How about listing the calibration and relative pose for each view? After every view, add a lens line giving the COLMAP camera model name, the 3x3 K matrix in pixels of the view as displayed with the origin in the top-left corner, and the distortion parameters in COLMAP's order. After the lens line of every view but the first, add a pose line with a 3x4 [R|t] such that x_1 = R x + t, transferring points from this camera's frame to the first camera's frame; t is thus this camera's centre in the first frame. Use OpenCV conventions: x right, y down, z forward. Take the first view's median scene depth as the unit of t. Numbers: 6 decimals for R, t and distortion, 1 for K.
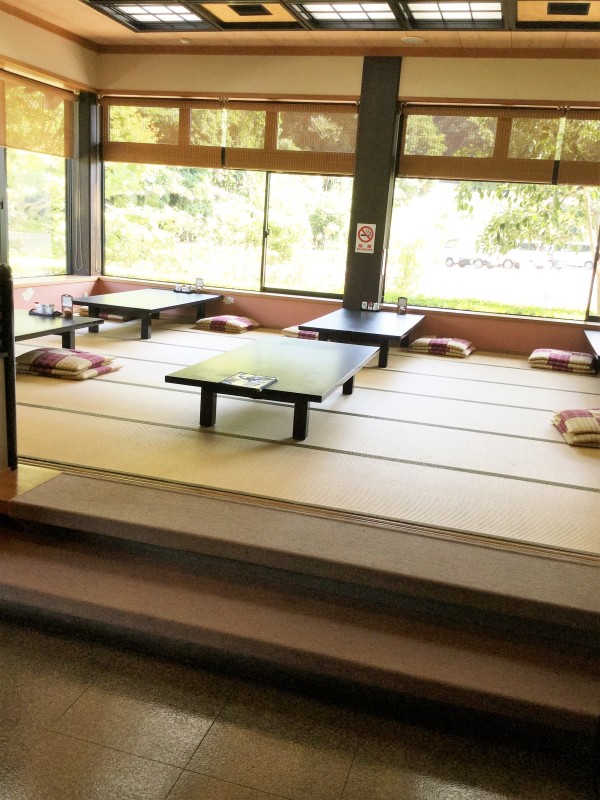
lens RADIAL K [[747.6, 0, 305.5], [0, 747.6, 392.5], [0, 0, 1]] dist [0.050727, 0.000000]
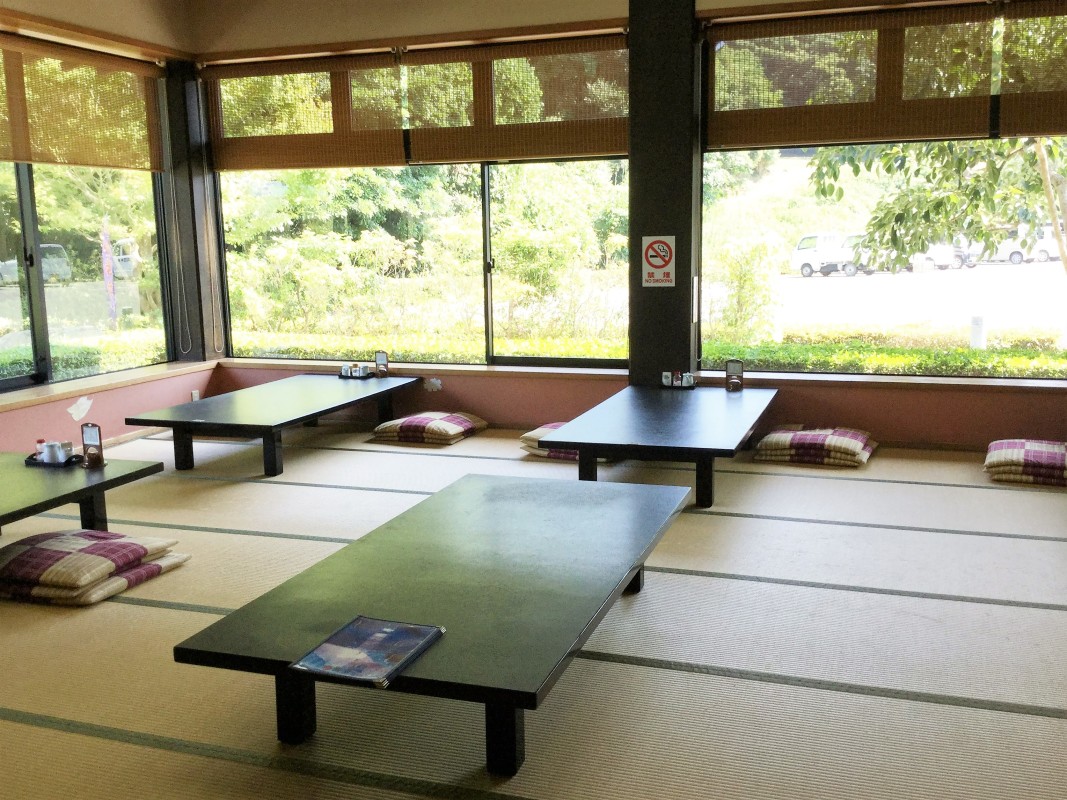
lens RADIAL K [[997.1, 0, 561.6], [0, 997.1, 379.8], [0, 0, 1]] dist [0.050727, 0.000000]
pose [[0.995258, -0.078307, -0.057708, 0.041494], [0.073905, 0.994454, -0.074825, -0.063145], [0.063248, 0.070205, 0.995525, 0.240323]]
